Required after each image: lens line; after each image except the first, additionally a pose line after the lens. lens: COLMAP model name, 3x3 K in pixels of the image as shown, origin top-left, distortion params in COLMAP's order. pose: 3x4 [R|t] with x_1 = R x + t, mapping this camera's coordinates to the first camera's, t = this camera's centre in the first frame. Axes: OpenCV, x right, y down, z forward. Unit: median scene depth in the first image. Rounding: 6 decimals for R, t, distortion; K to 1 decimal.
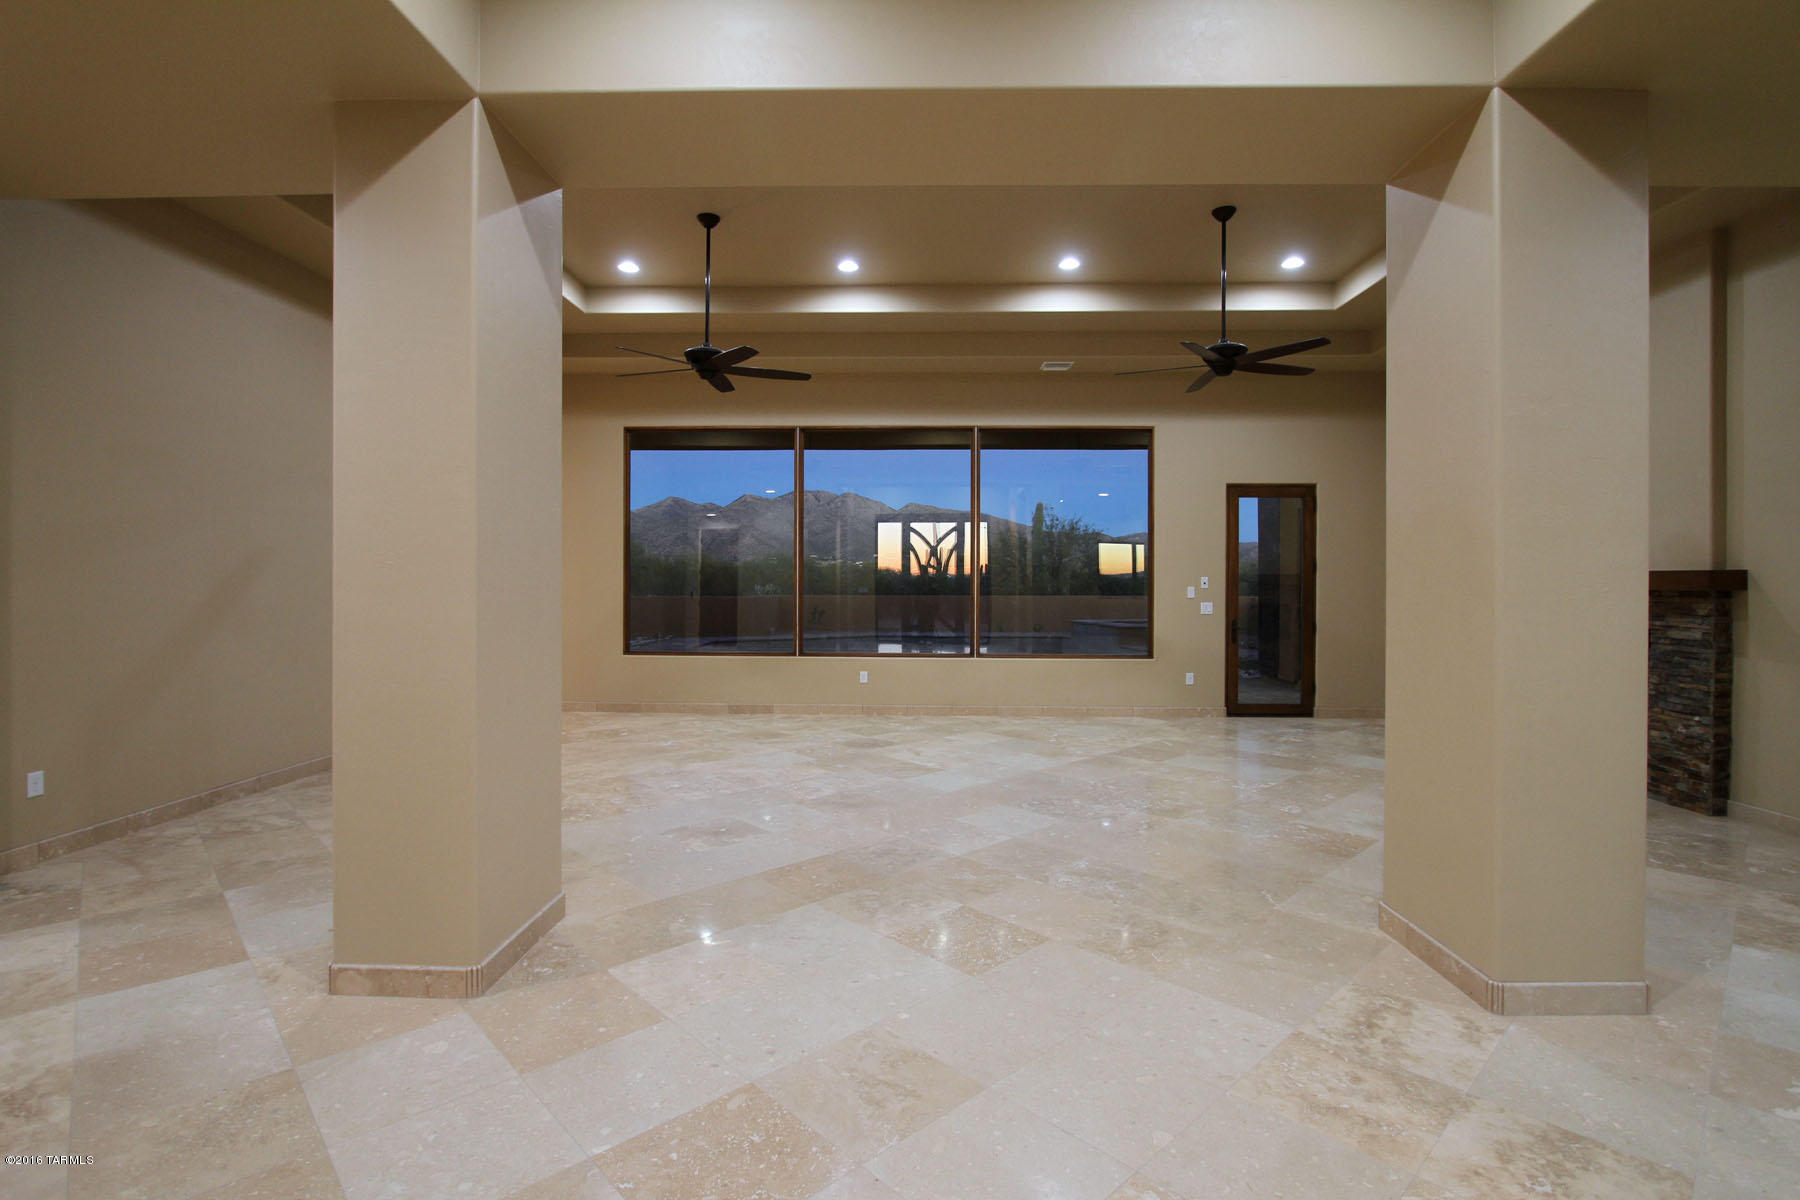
lens RADIAL K [[851.5, 0, 870.2], [0, 851.5, 616.8], [0, 0, 1]] dist [-0.003990, -0.000852]
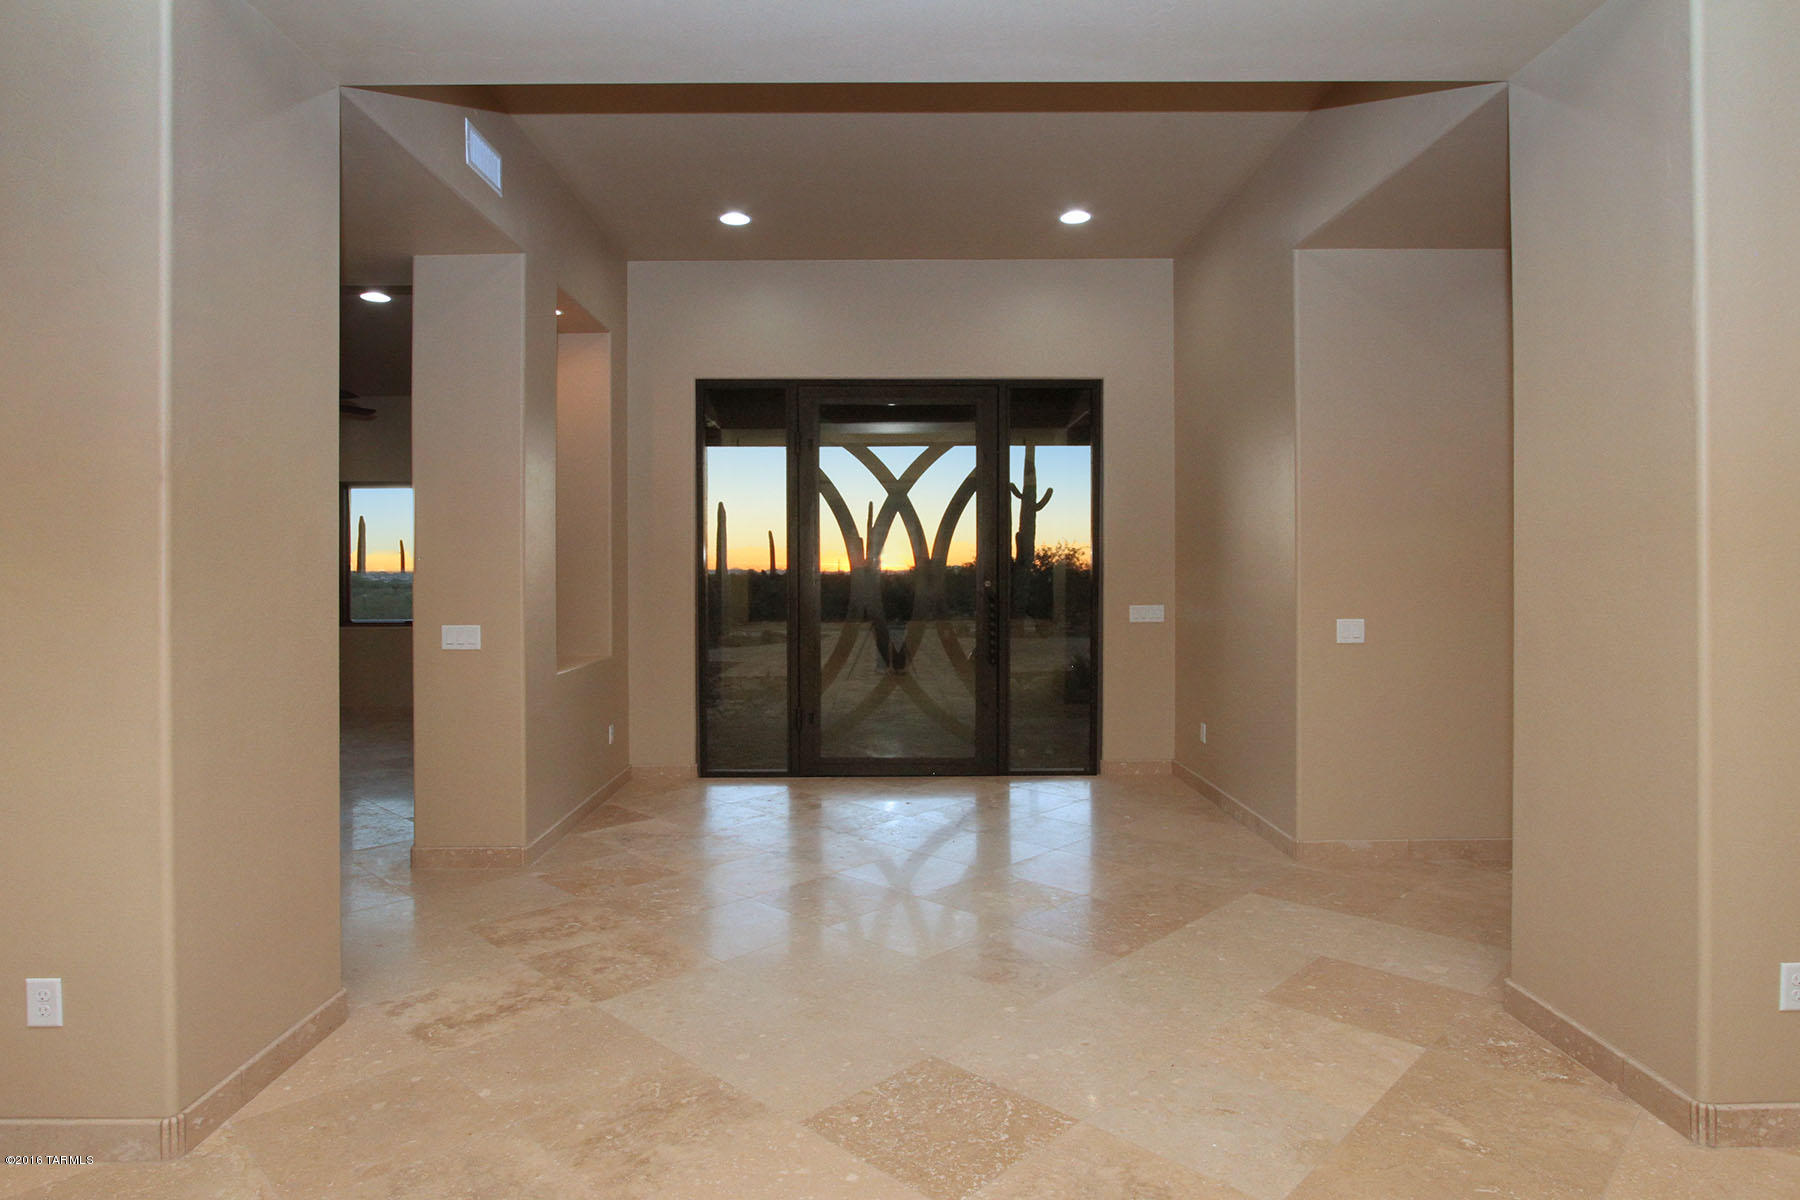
lens RADIAL K [[851.5, 0, 870.2], [0, 851.5, 616.8], [0, 0, 1]] dist [-0.003990, -0.000852]
pose [[-0.999420, 0.003330, -0.033897, 0.114187], [-0.000177, 0.994685, 0.102962, -0.020408], [0.034059, 0.102908, -0.994108, 0.969722]]
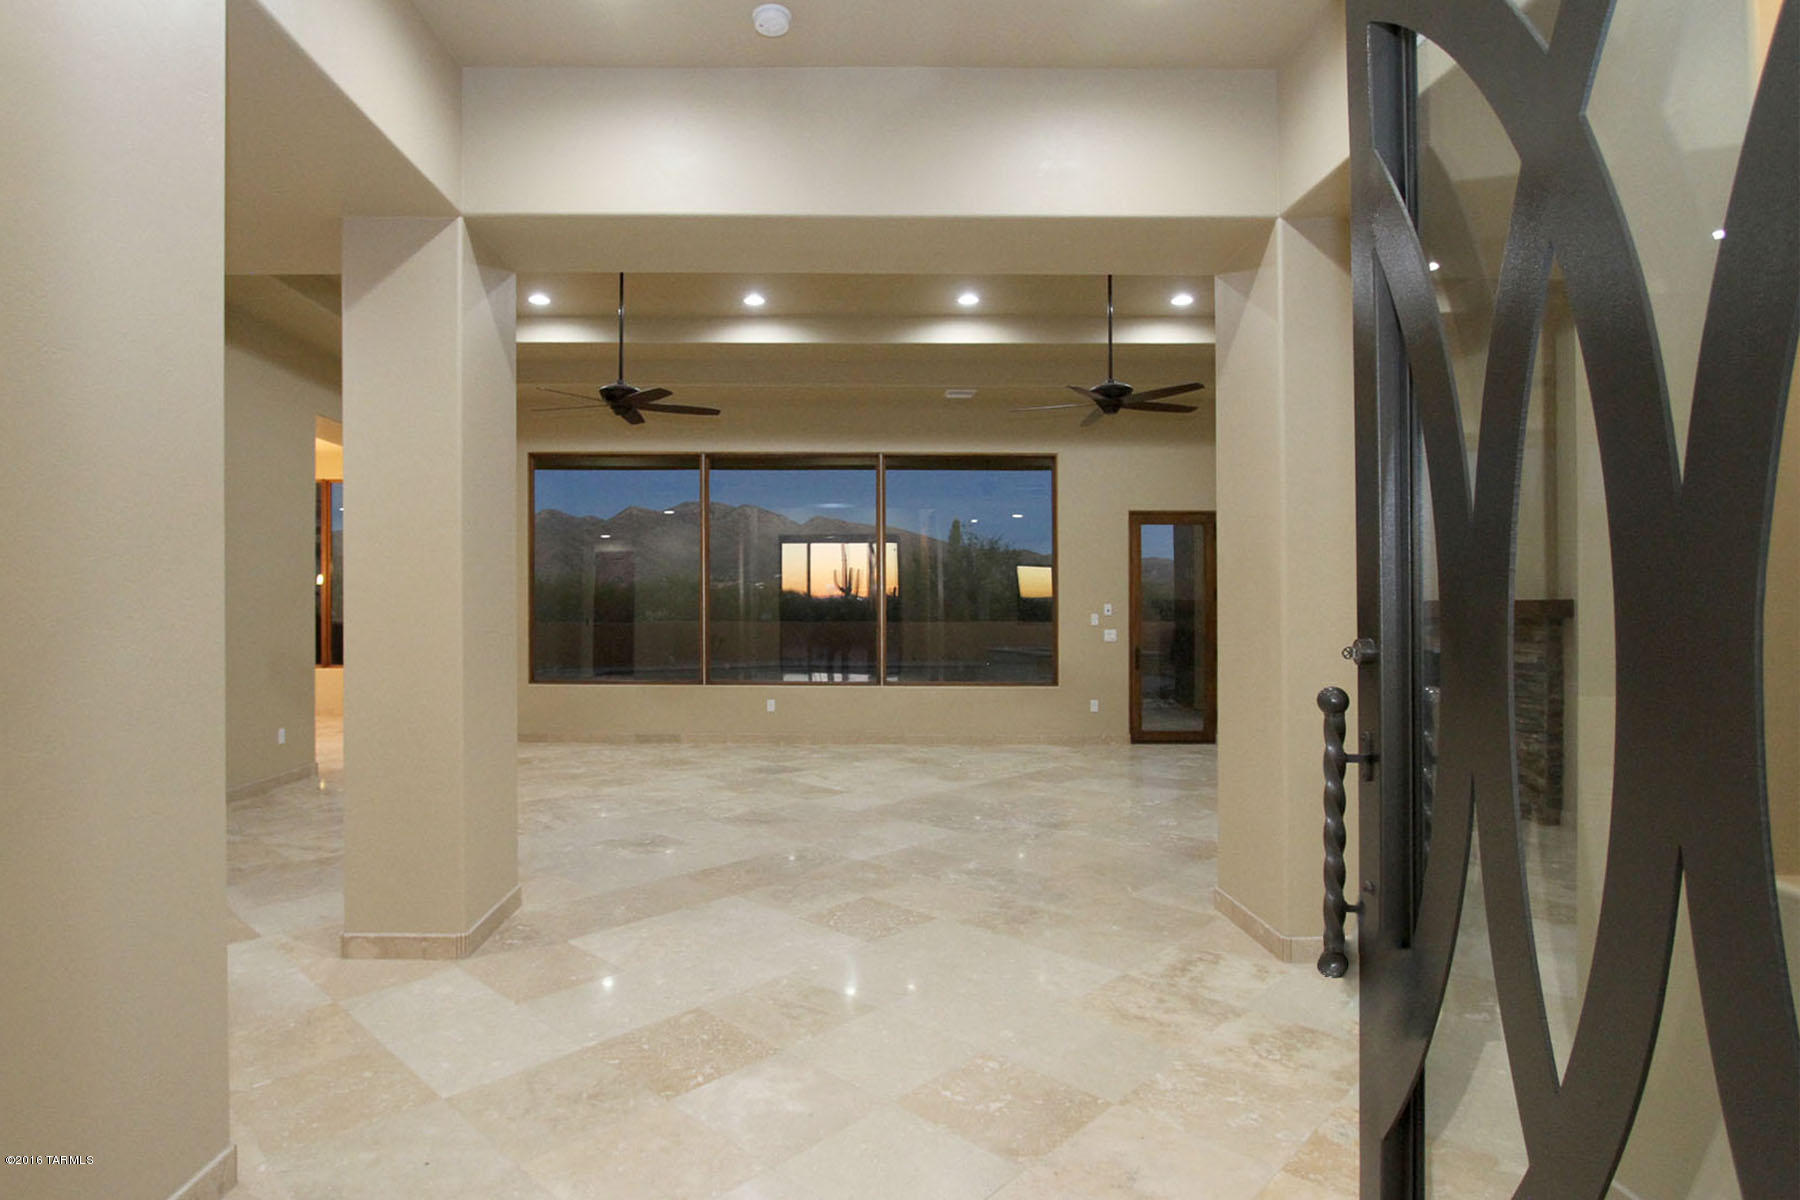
lens RADIAL K [[994.2, 0, 789.7], [0, 994.2, 500.1], [0, 0, 1]] dist [-0.001531, -0.000065]
pose [[0.999789, 0.000714, 0.020515, -0.014023], [0.002262, 0.989476, -0.144682, 0.001318], [-0.020403, 0.144698, 0.989265, -0.281396]]
